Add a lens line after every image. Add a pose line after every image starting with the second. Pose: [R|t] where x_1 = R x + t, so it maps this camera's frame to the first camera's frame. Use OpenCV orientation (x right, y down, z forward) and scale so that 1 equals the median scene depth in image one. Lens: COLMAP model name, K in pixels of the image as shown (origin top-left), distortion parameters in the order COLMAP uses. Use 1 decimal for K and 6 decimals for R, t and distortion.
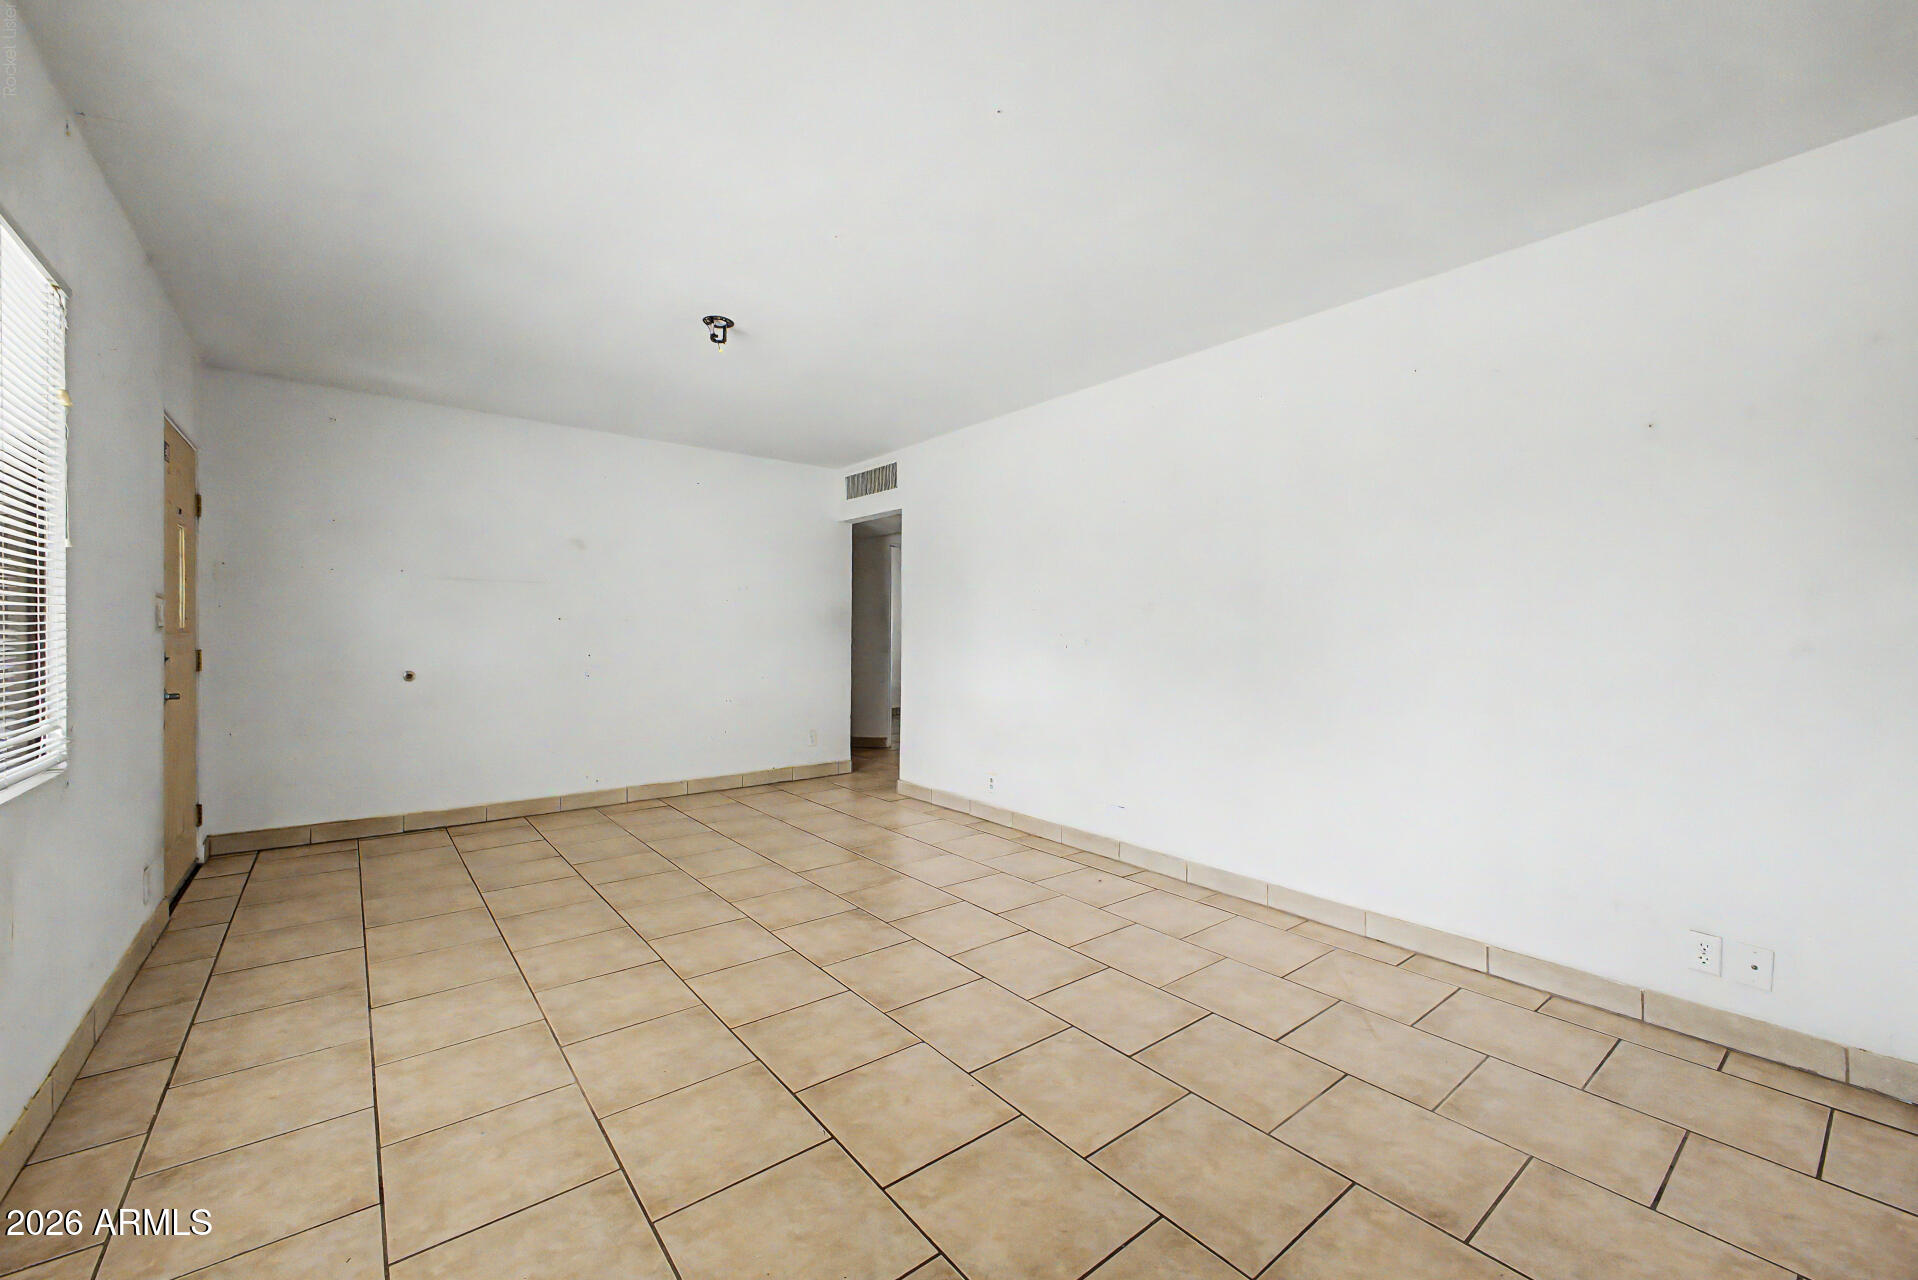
lens RADIAL K [[775.9, 0, 961.5], [0, 775.9, 631.1], [0, 0, 1]] dist [0.064110, -0.015218]
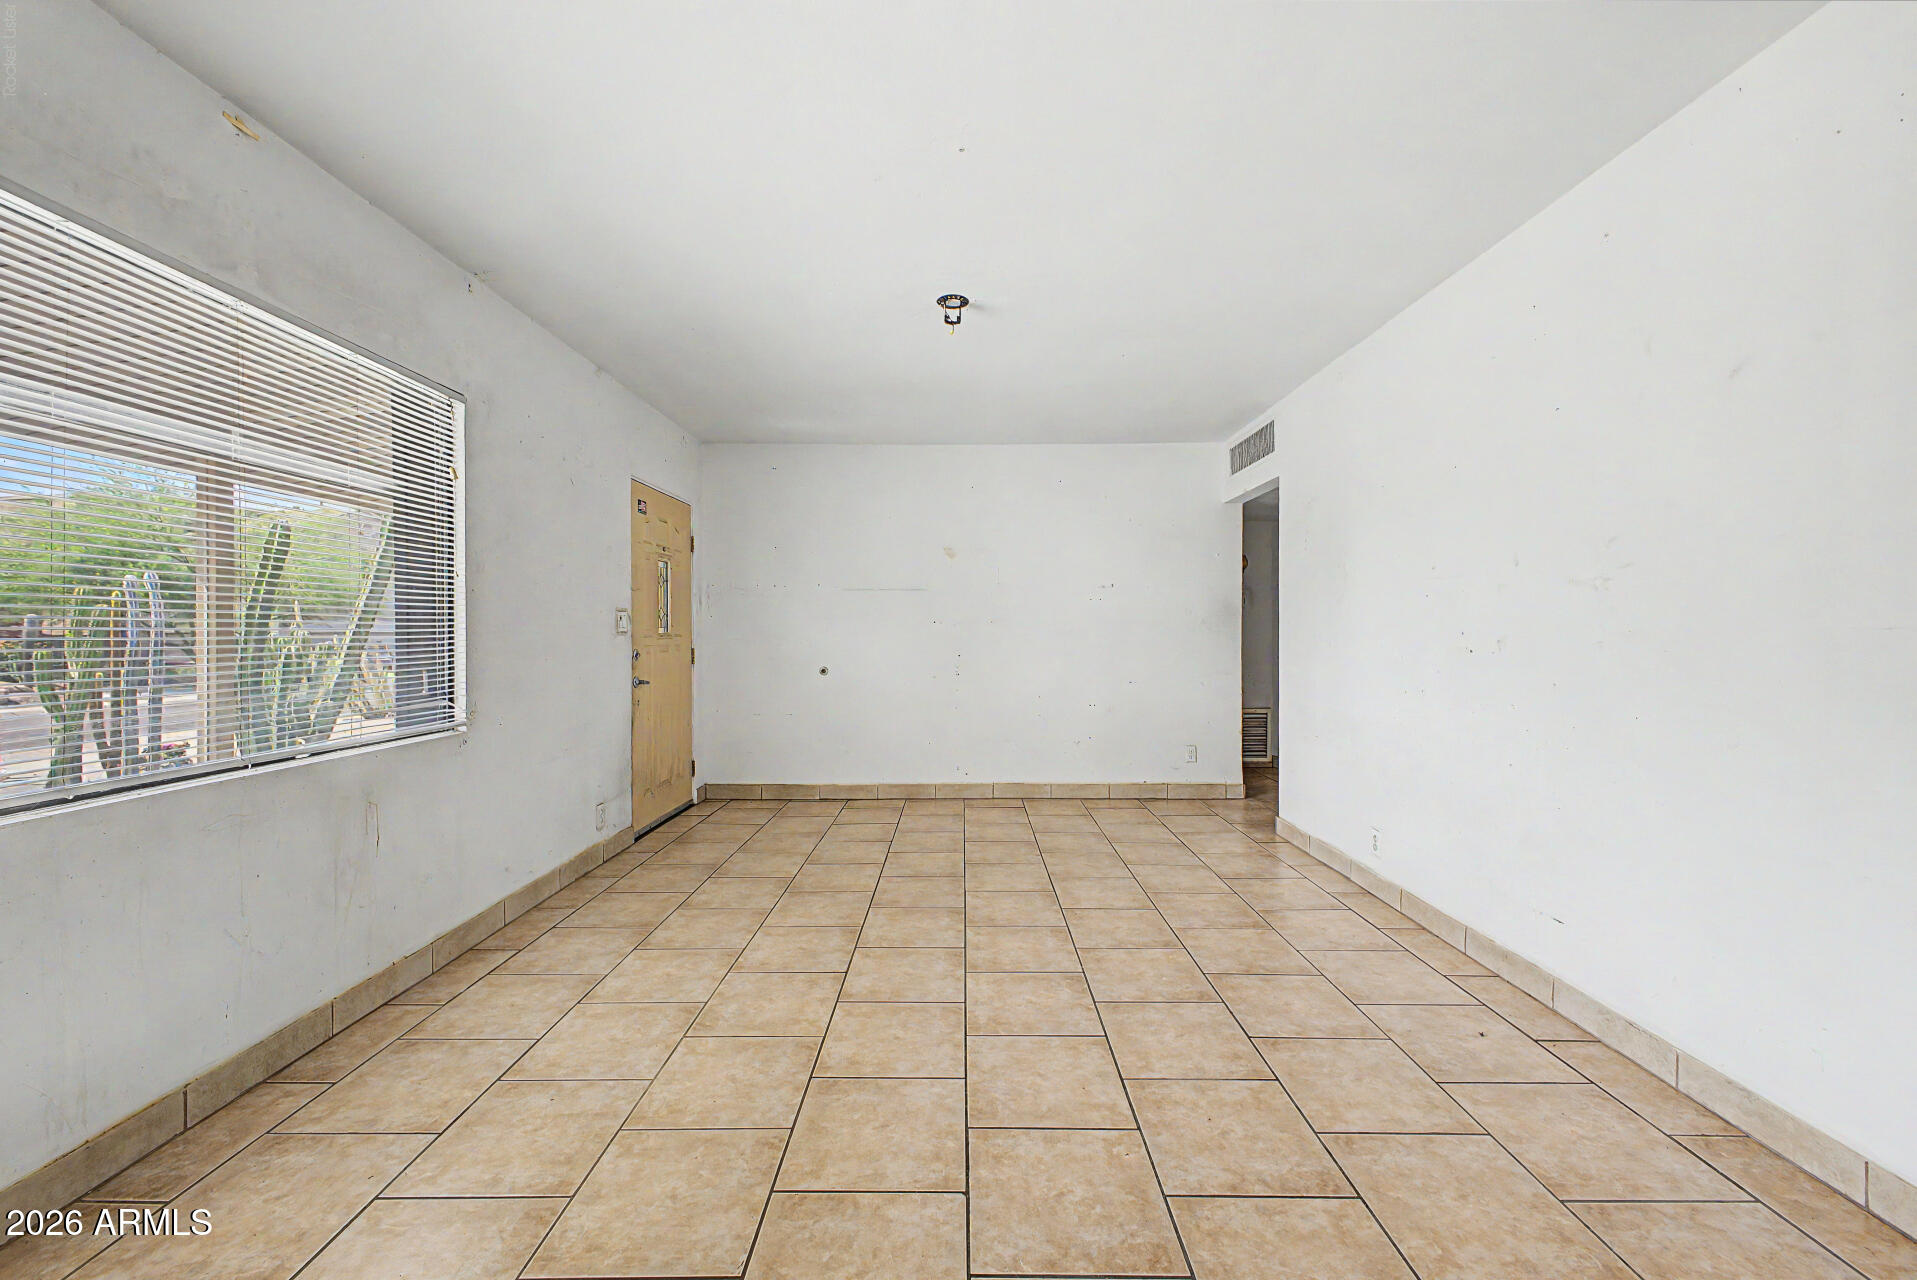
lens RADIAL K [[765.1, 0, 958.5], [0, 765.1, 640.0], [0, 0, 1]] dist [0.041577, -0.014197]
pose [[0.776628, -0.001723, -0.629957, 0.233404], [0.009215, 0.999920, 0.008626, -0.000347], [0.629892, -0.012504, 0.776582, 0.253319]]
